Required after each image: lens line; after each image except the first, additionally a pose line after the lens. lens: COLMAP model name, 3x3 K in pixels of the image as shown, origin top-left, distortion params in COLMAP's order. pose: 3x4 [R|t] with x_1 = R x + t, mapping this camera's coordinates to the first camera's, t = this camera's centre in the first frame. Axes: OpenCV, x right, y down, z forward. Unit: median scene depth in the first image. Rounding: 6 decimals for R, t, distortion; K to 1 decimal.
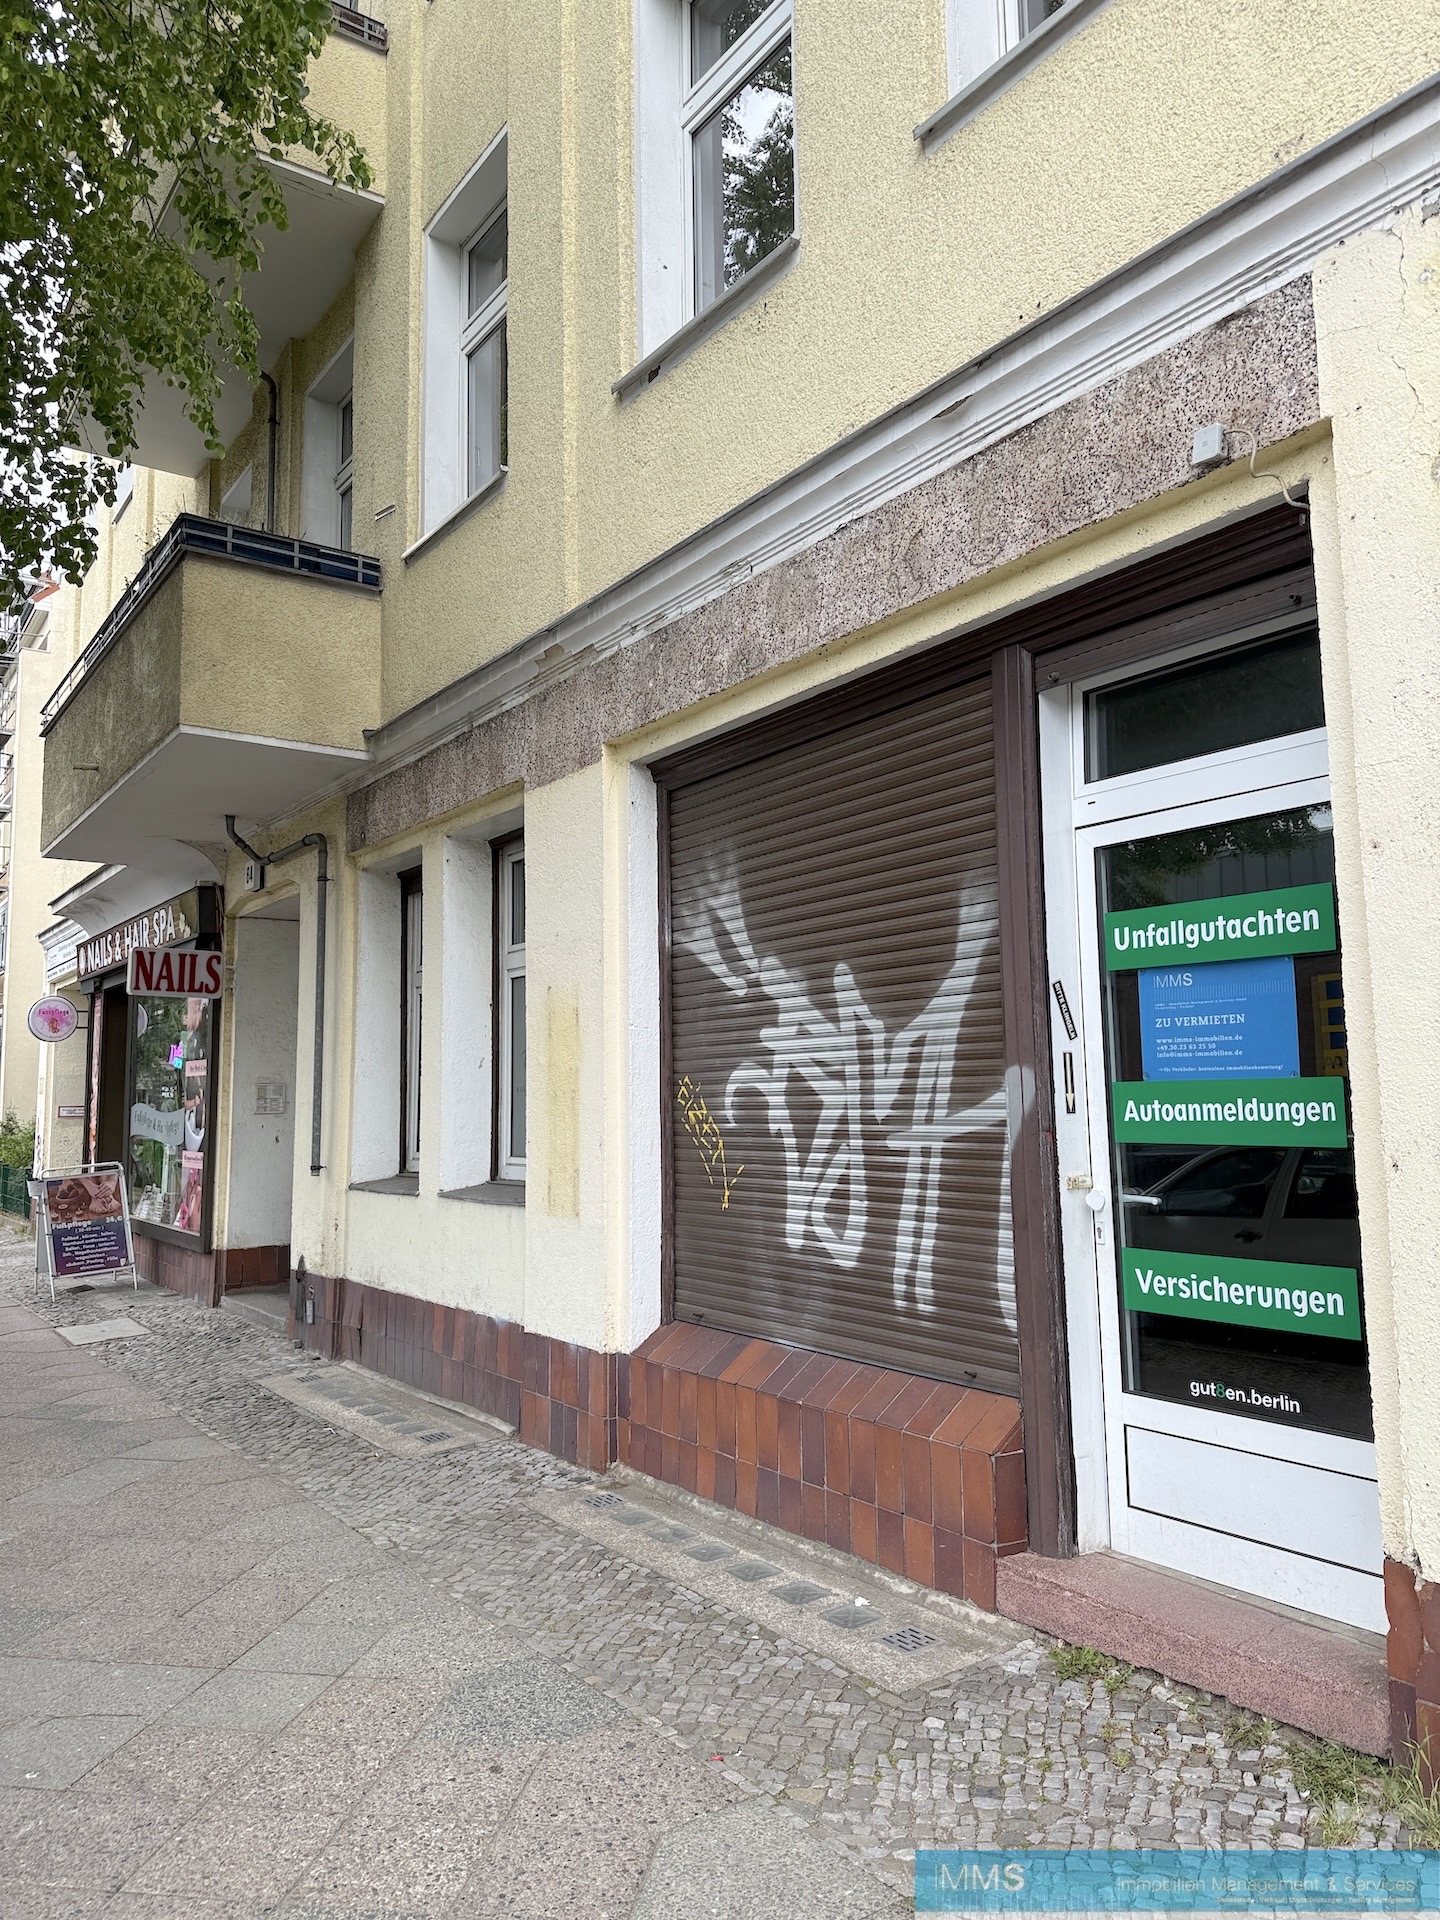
lens RADIAL K [[1335.3, 0, 722.7], [0, 1335.3, 954.6], [0, 0, 1]] dist [0.134735, -0.258619]
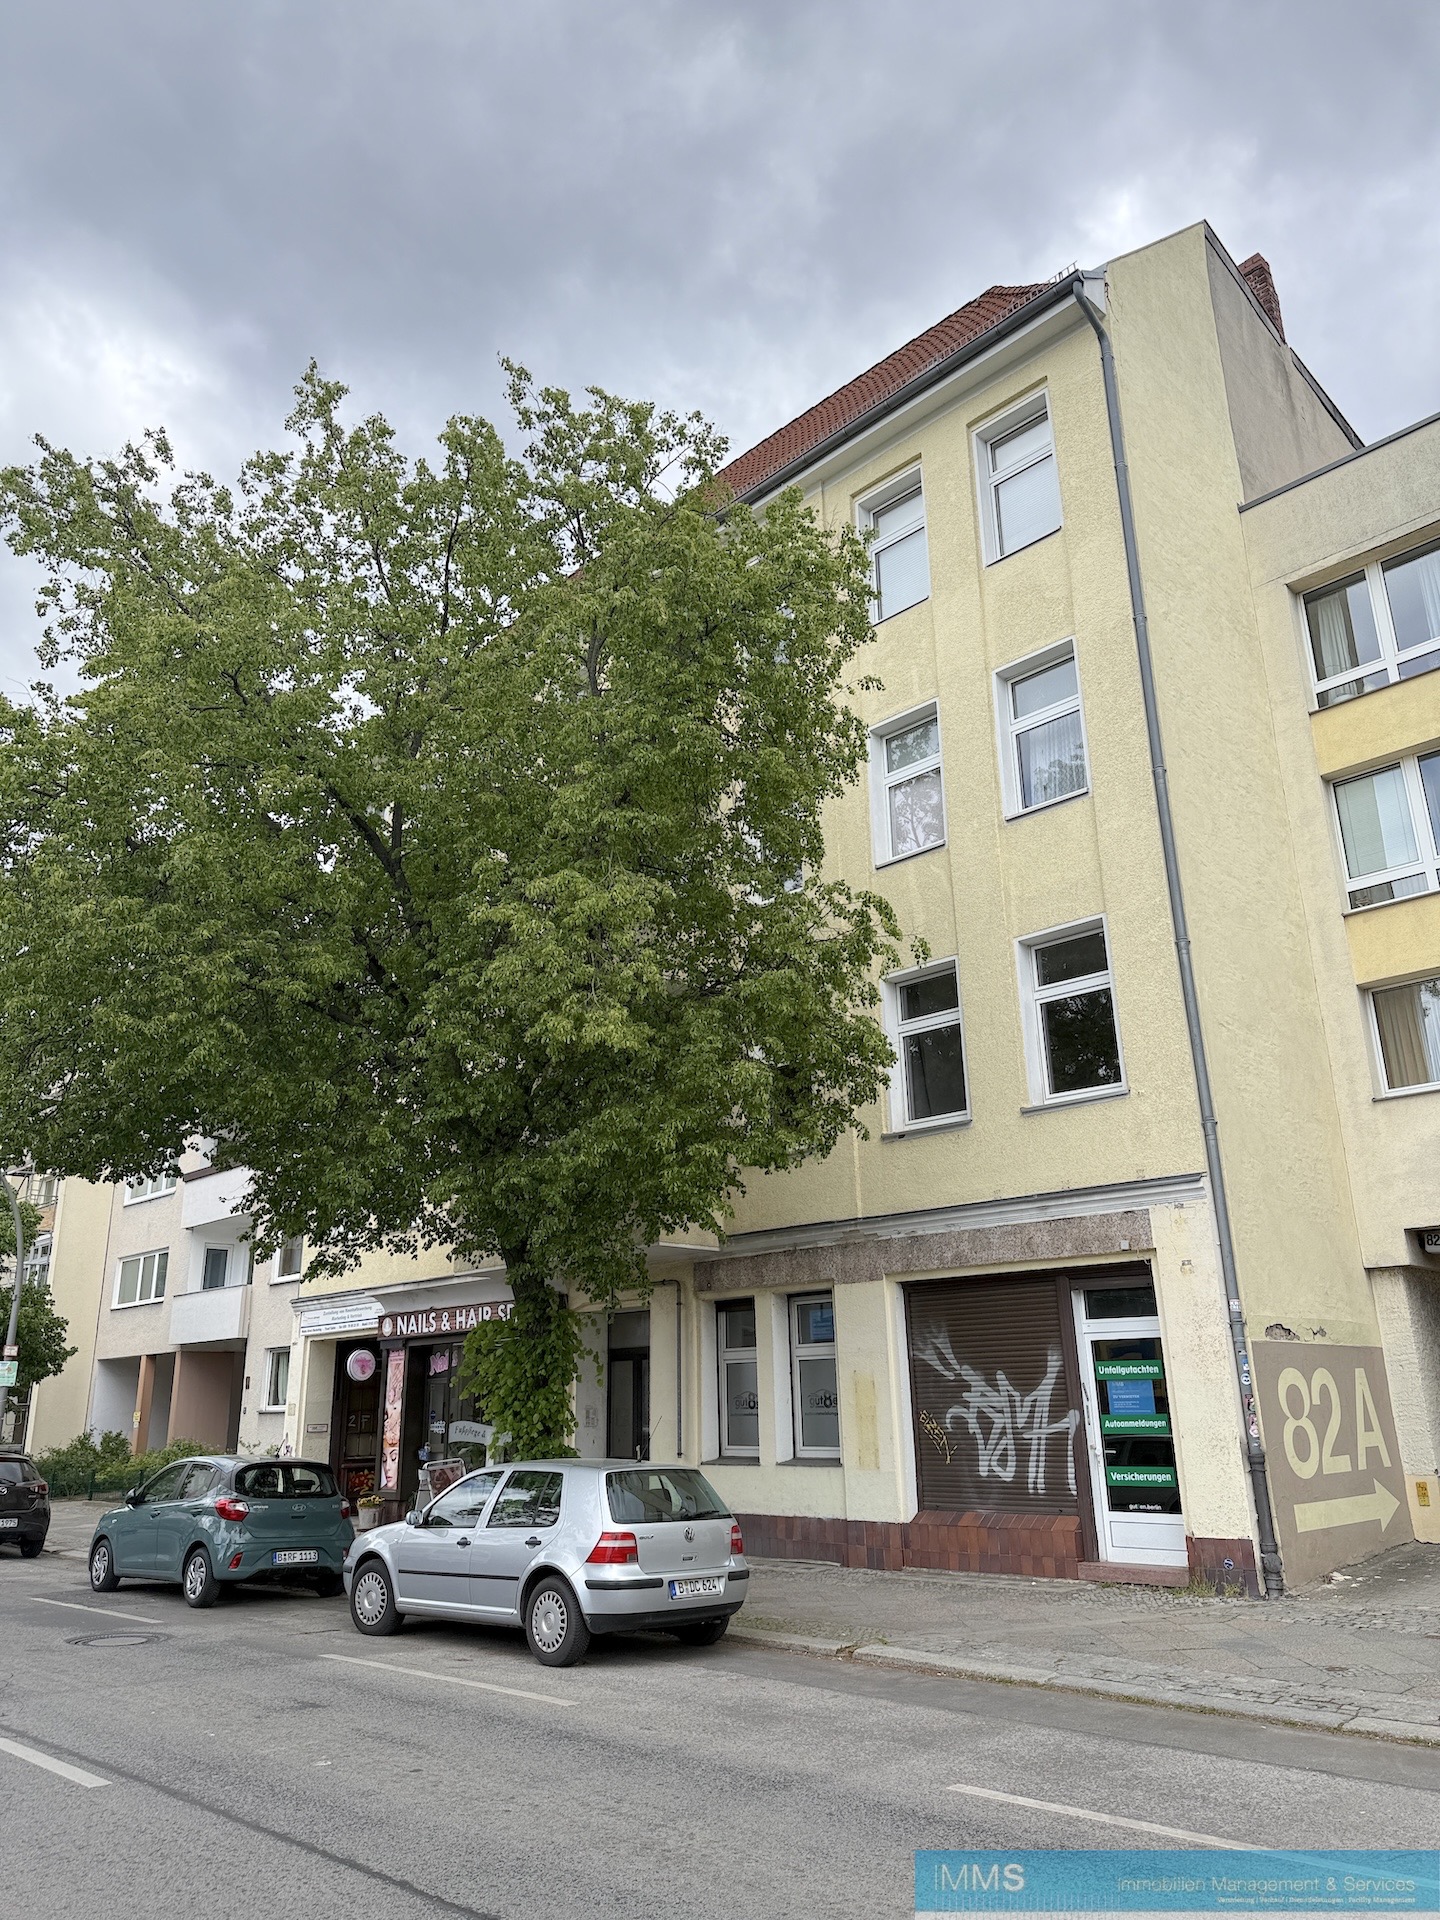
lens RADIAL K [[1335.3, 0, 722.7], [0, 1335.3, 954.6], [0, 0, 1]] dist [0.134735, -0.258619]
pose [[0.986069, 0.055857, 0.156676, -1.024947], [-0.019490, 0.974241, -0.224664, -0.203980], [-0.165189, 0.218481, 0.961758, -1.949225]]
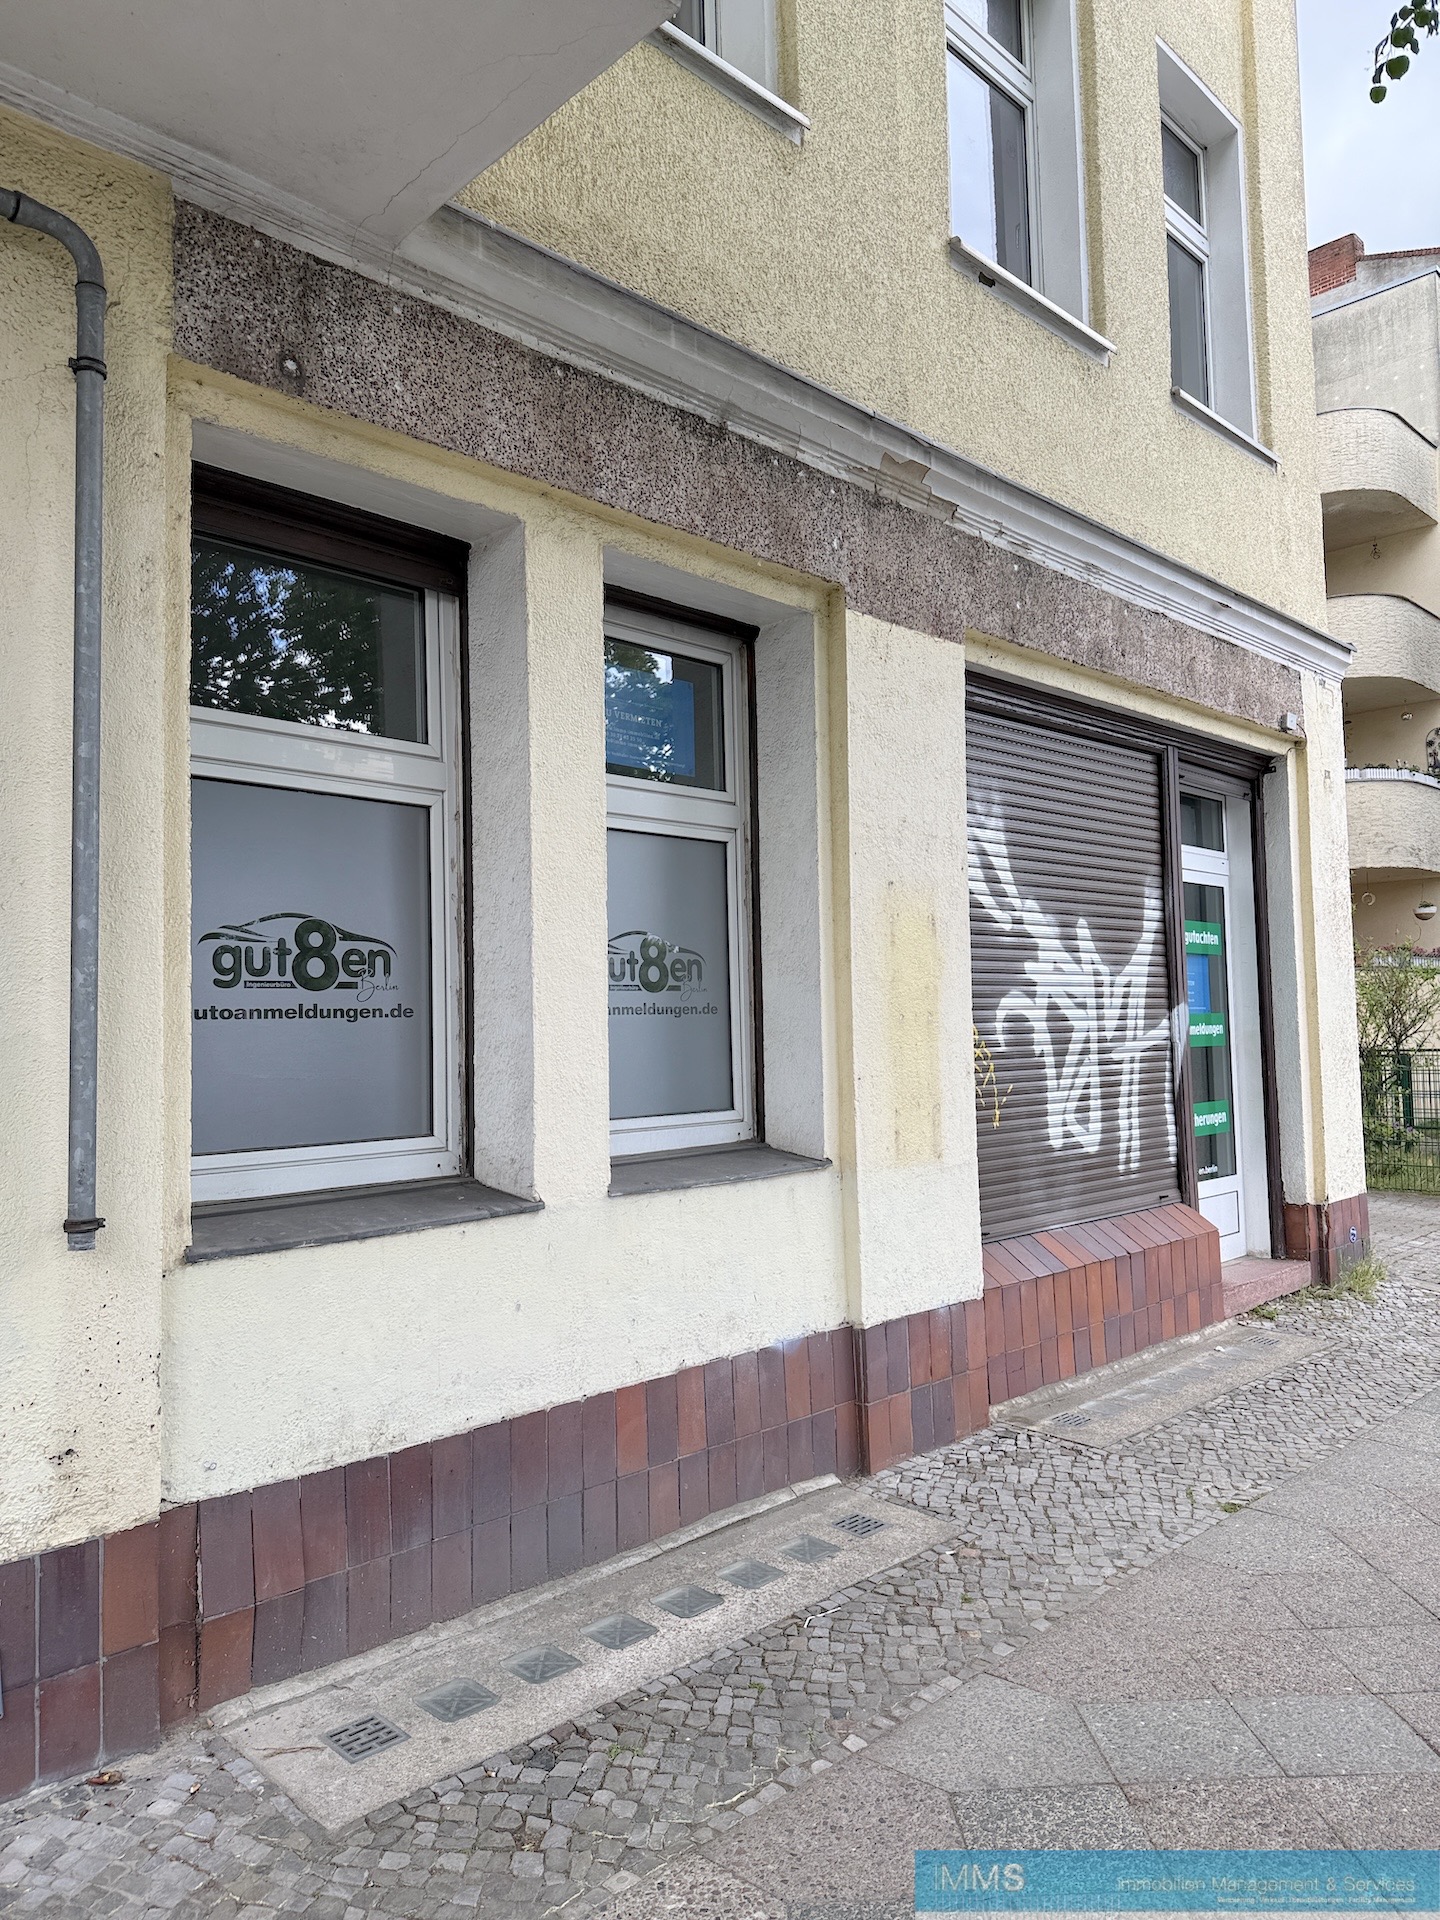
lens RADIAL K [[1375.3, 0, 709.7], [0, 1375.3, 953.8], [0, 0, 1]] dist [0.122059, -0.198264]
pose [[-0.172993, 0.067201, 0.982628, -1.153118], [-0.088622, 0.992561, -0.083482, 0.182401], [-0.980928, -0.101524, -0.165750, 1.568438]]
